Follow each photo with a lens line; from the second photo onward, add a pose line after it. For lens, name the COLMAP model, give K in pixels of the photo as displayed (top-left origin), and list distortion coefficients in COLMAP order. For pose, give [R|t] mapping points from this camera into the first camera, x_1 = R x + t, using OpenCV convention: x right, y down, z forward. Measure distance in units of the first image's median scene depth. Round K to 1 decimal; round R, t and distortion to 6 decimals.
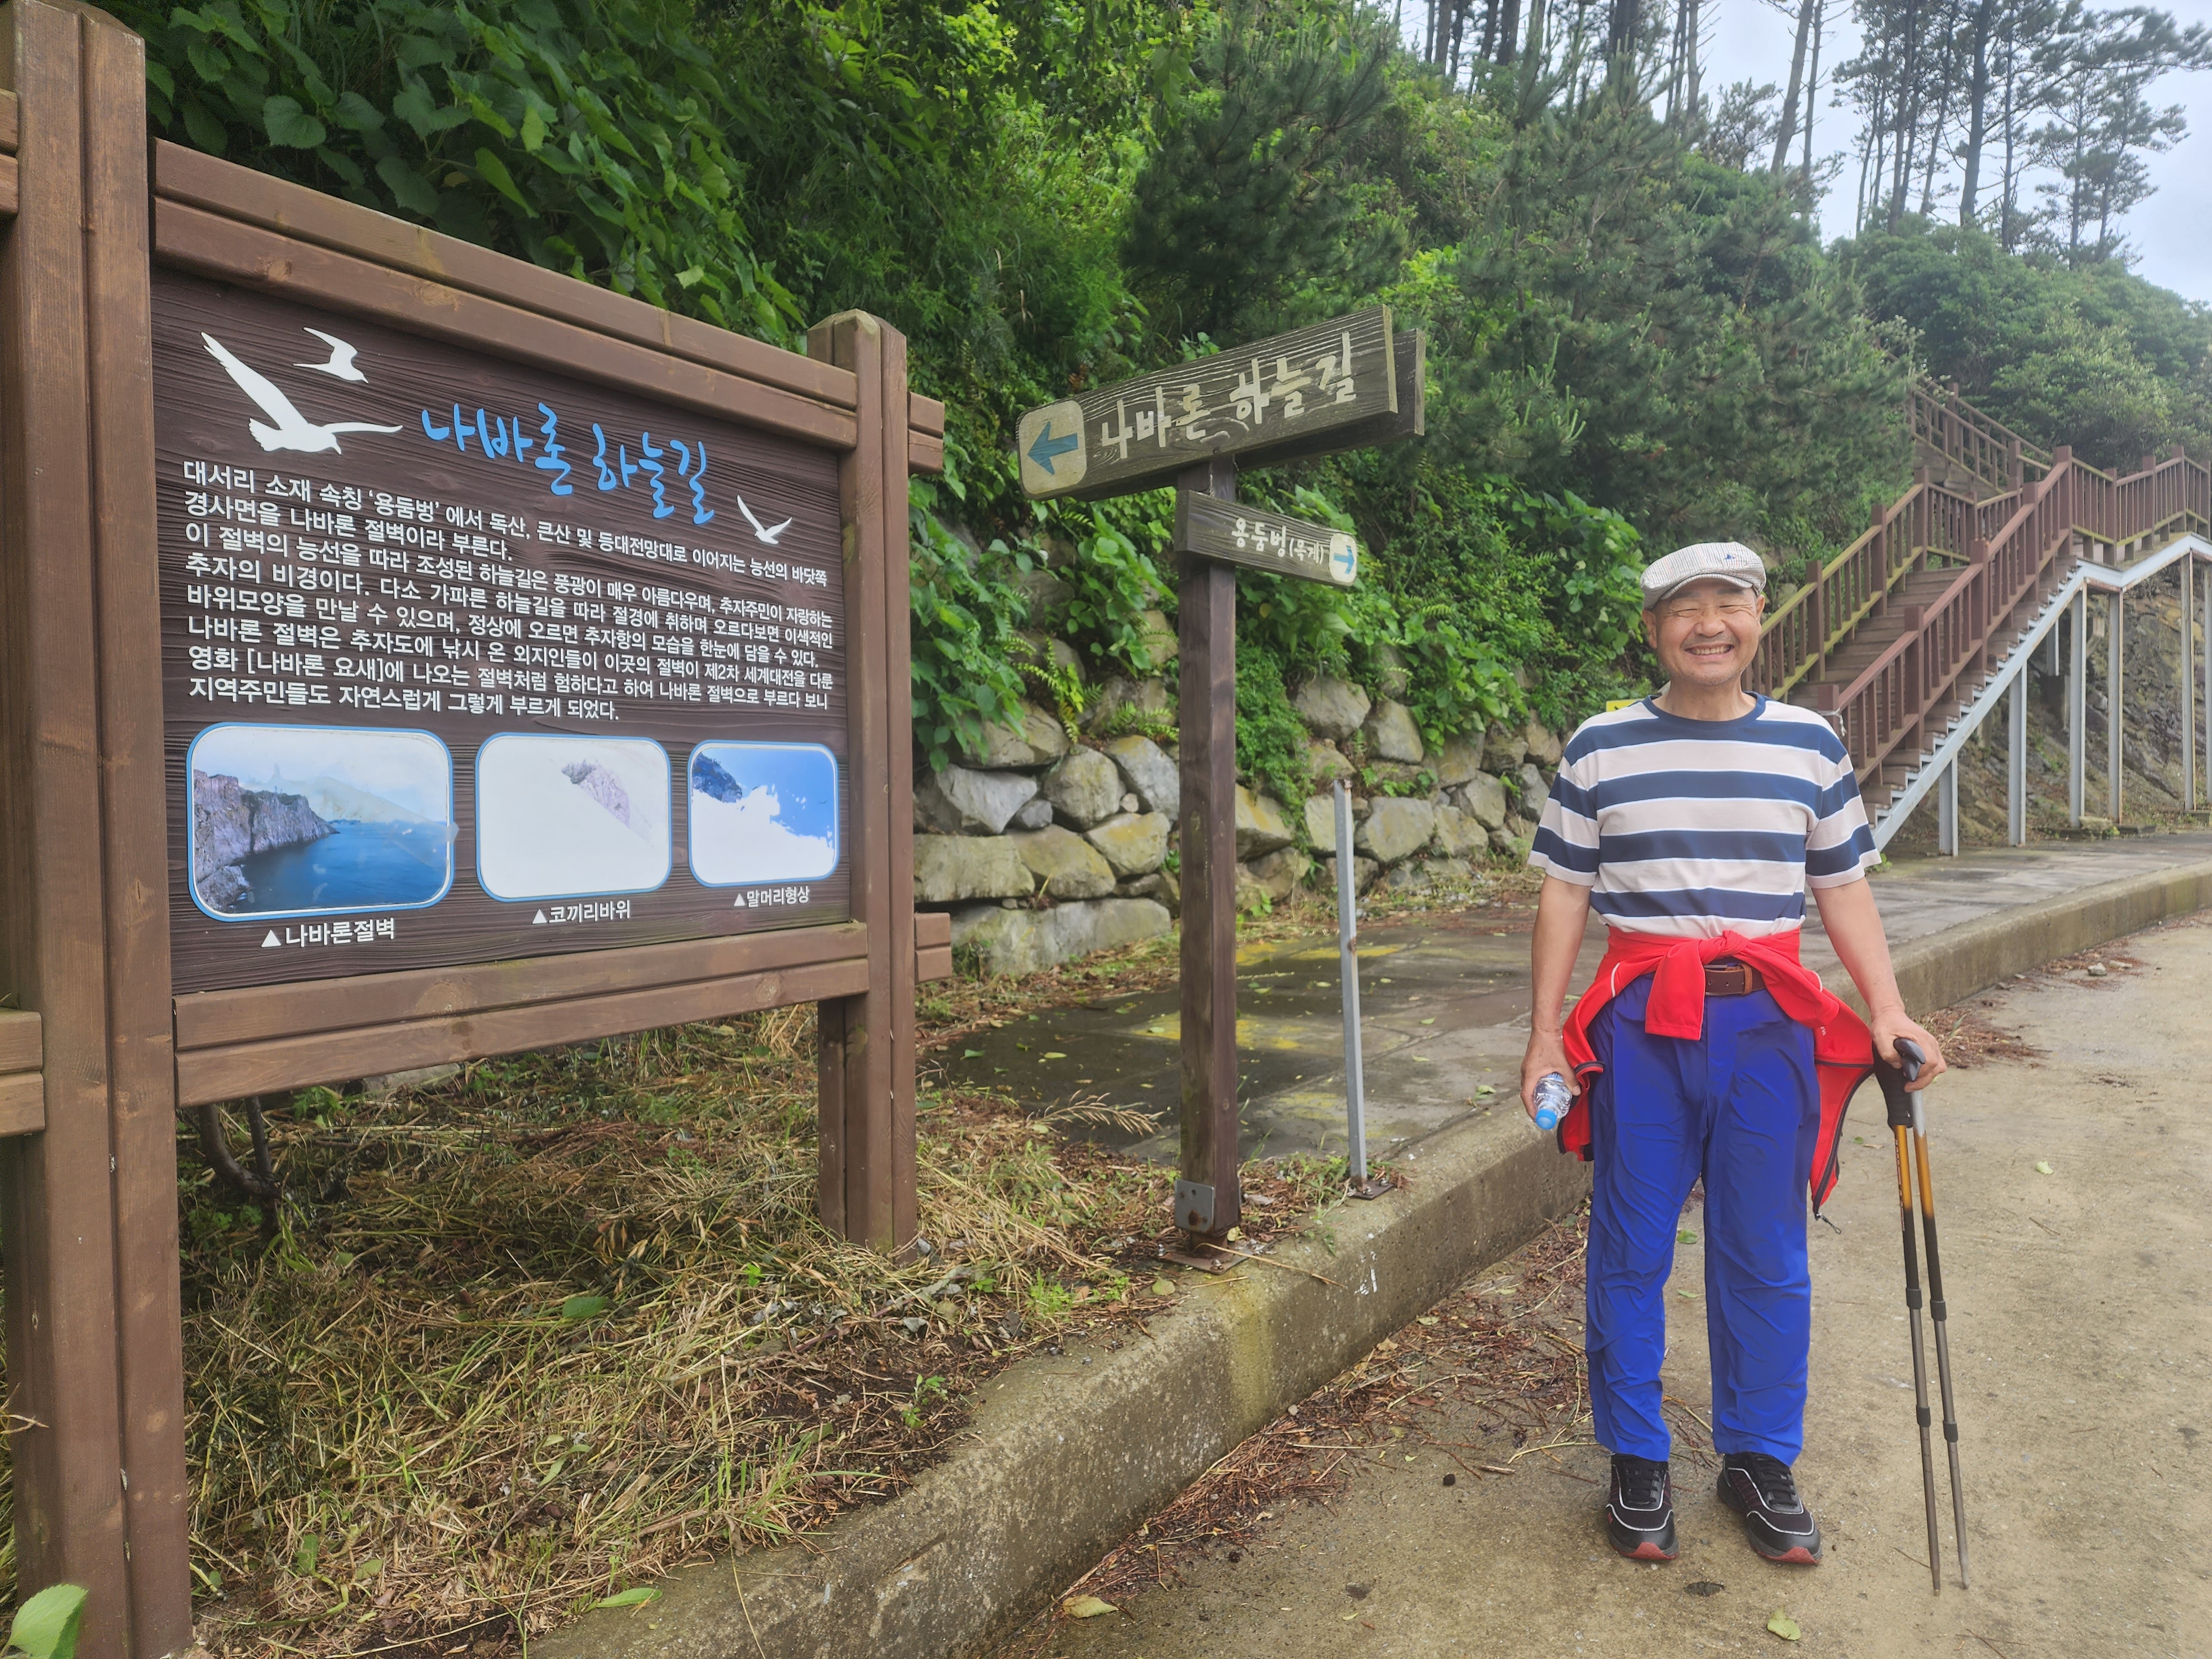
lens RADIAL K [[1518.6, 0, 1113.0], [0, 1518.6, 832.7], [0, 0, 1]] dist [0.075521, -0.075874]
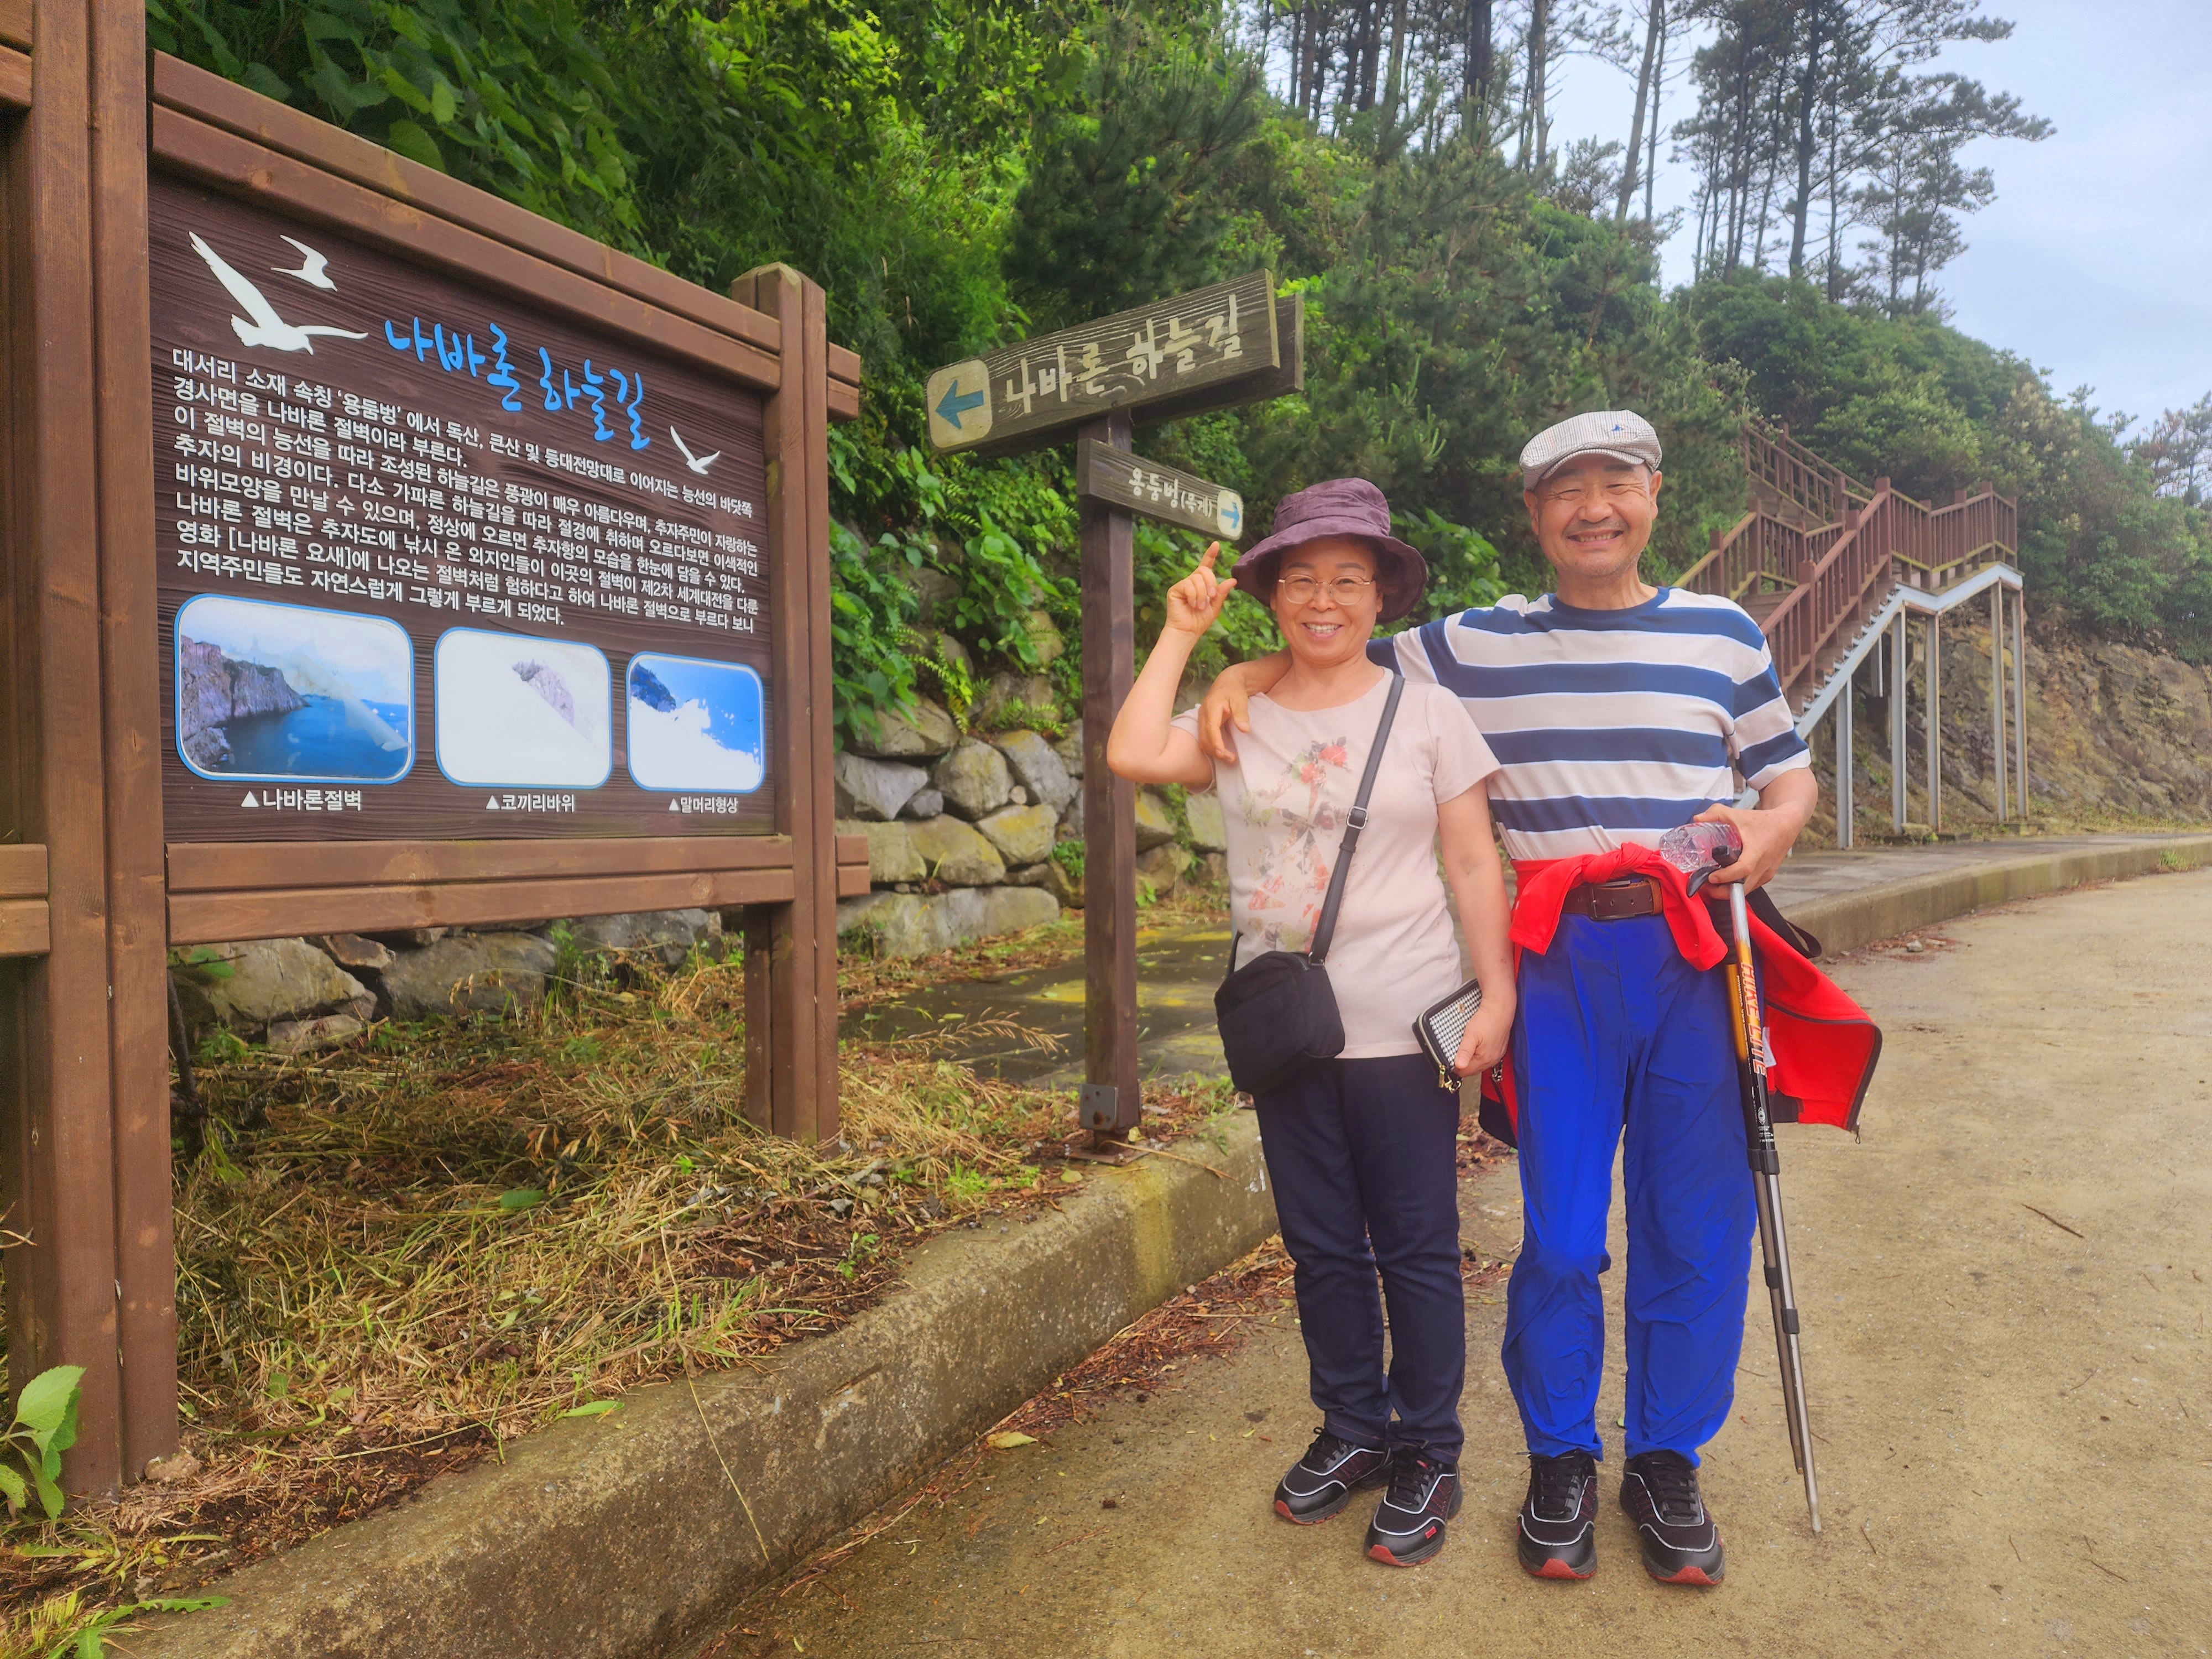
lens RADIAL K [[1522.6, 0, 1115.2], [0, 1522.6, 840.1], [0, 0, 1]] dist [0.074734, -0.075189]
pose [[0.996480, -0.006197, 0.083597, -0.026671], [0.007834, 0.999784, -0.019269, 0.087460], [-0.083459, 0.019856, 0.996313, -0.085041]]
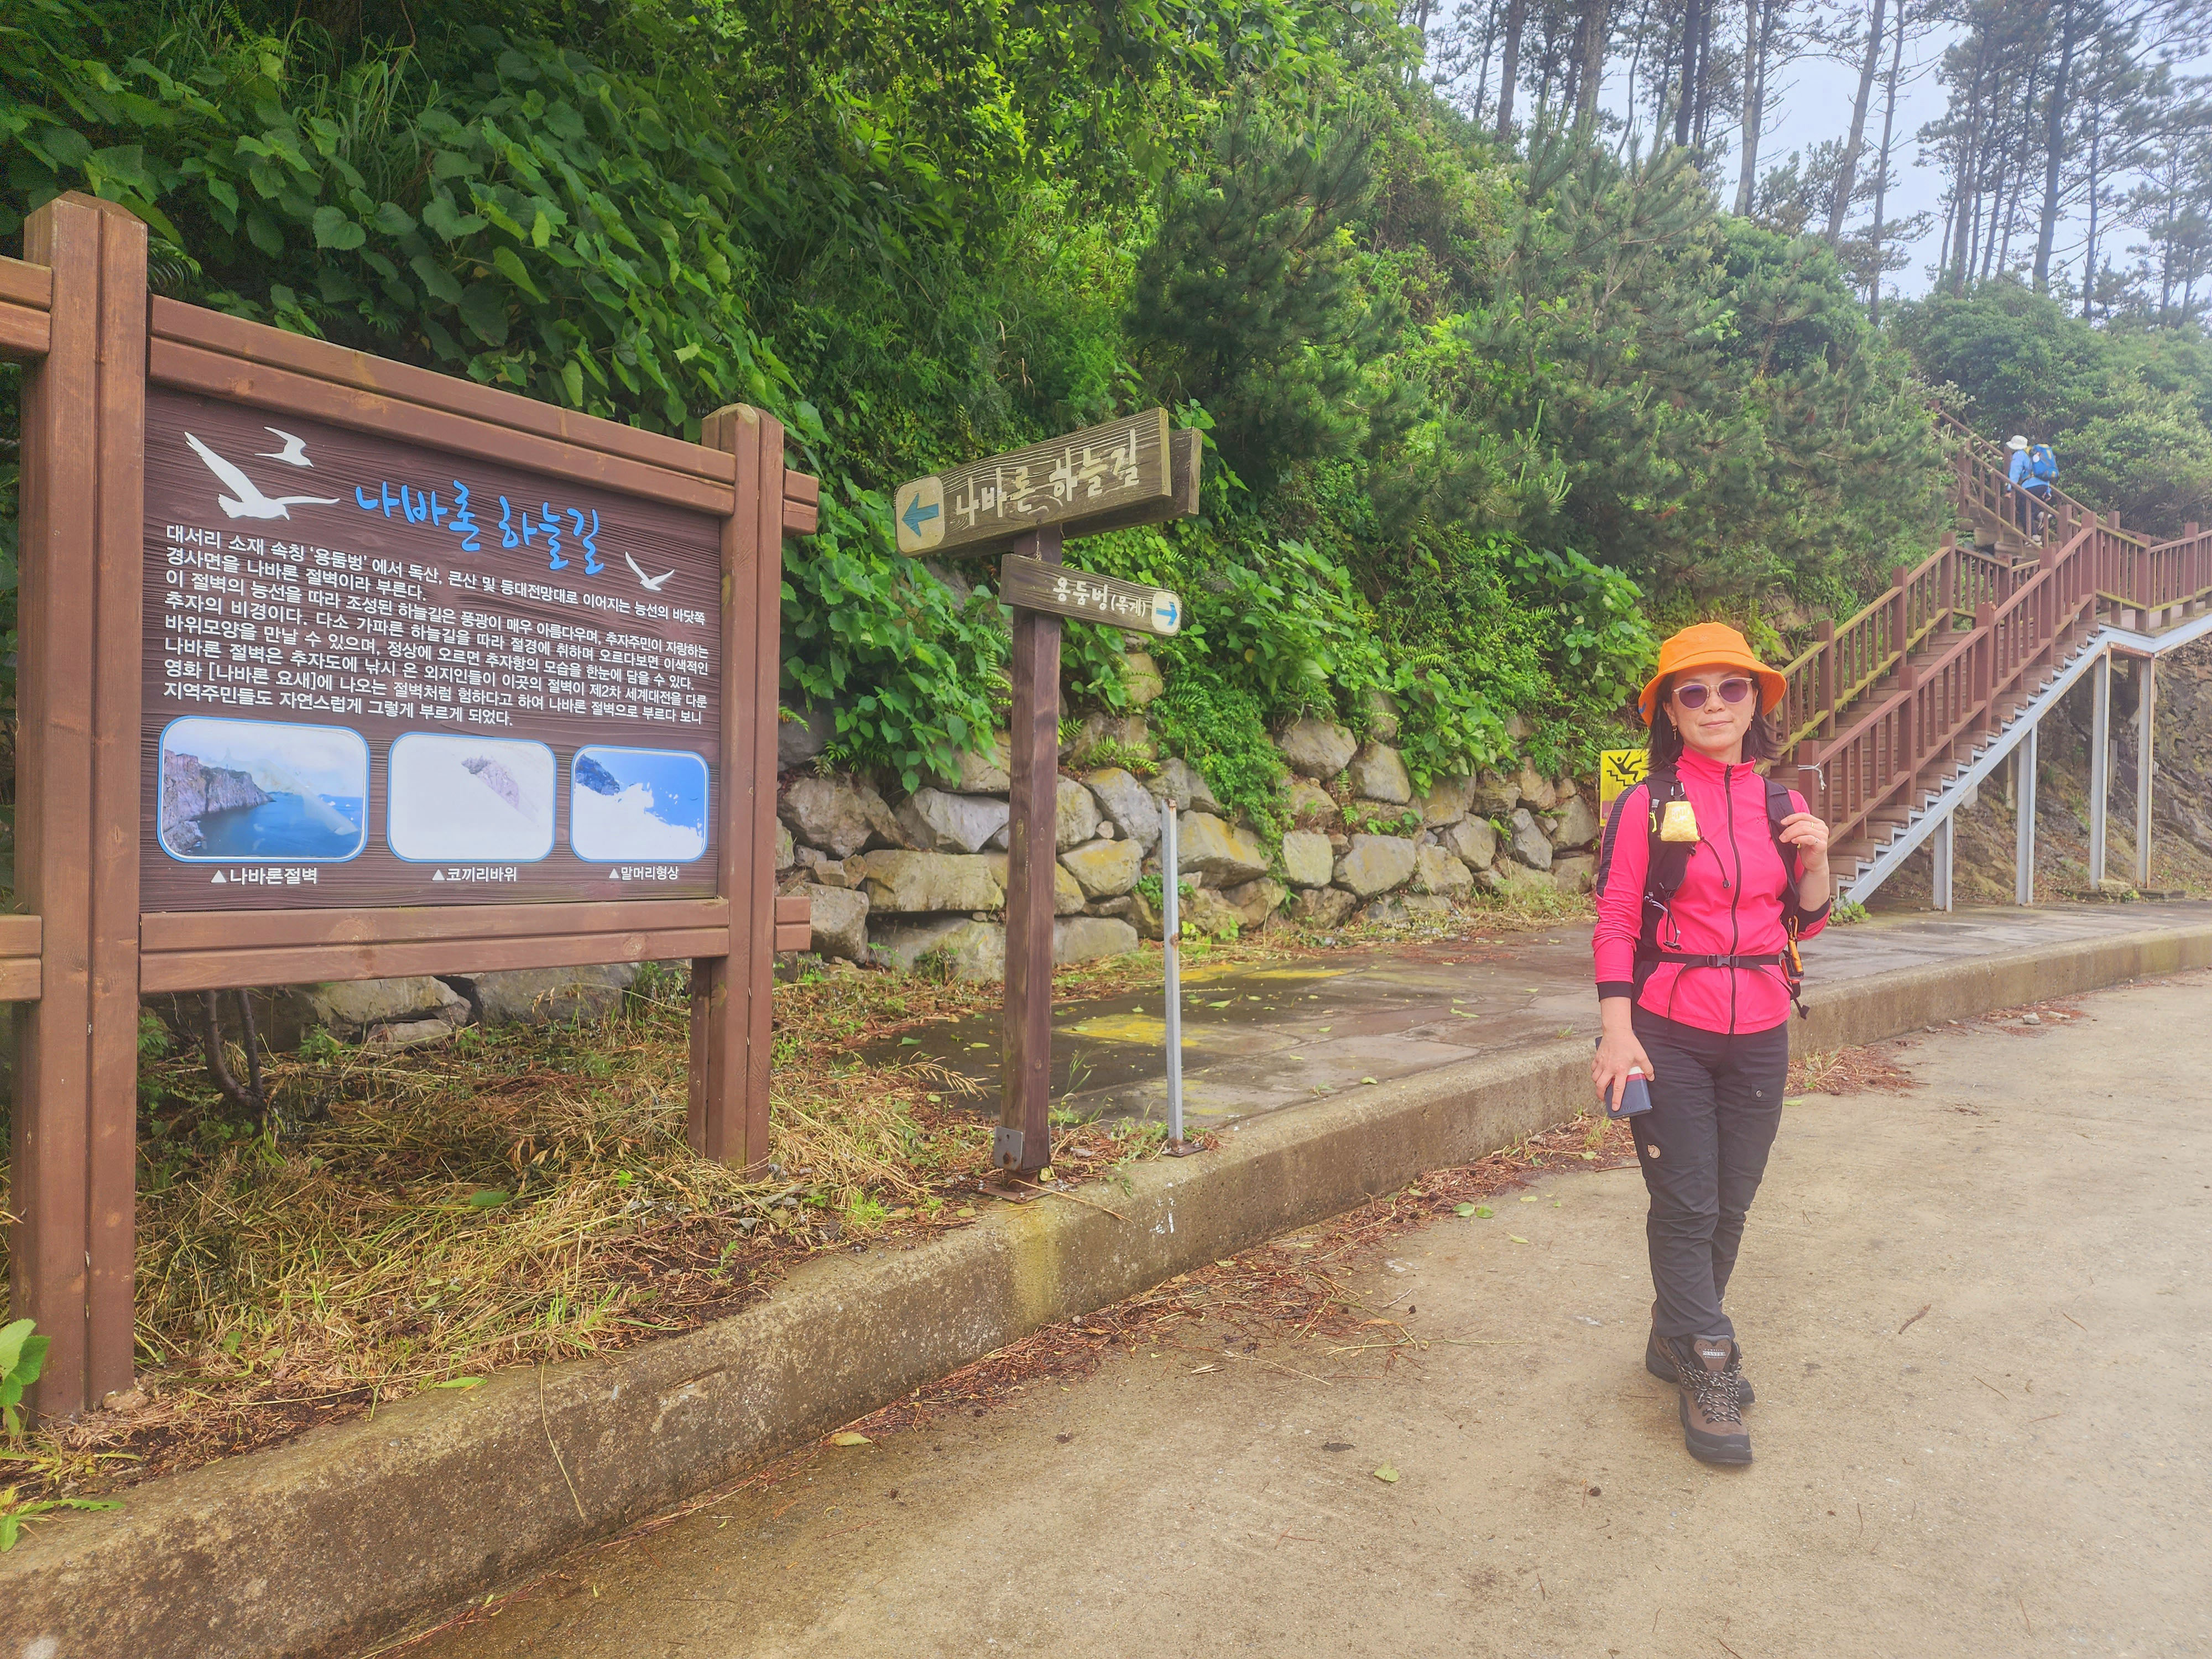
lens RADIAL K [[1518.4, 0, 1112.1], [0, 1518.4, 843.4], [0, 0, 1]] dist [0.077713, -0.076772]
pose [[0.997763, 0.030237, -0.059626, 0.225080], [-0.031422, 0.999325, -0.019026, 0.029023], [0.059010, 0.020857, 0.998039, -0.218018]]
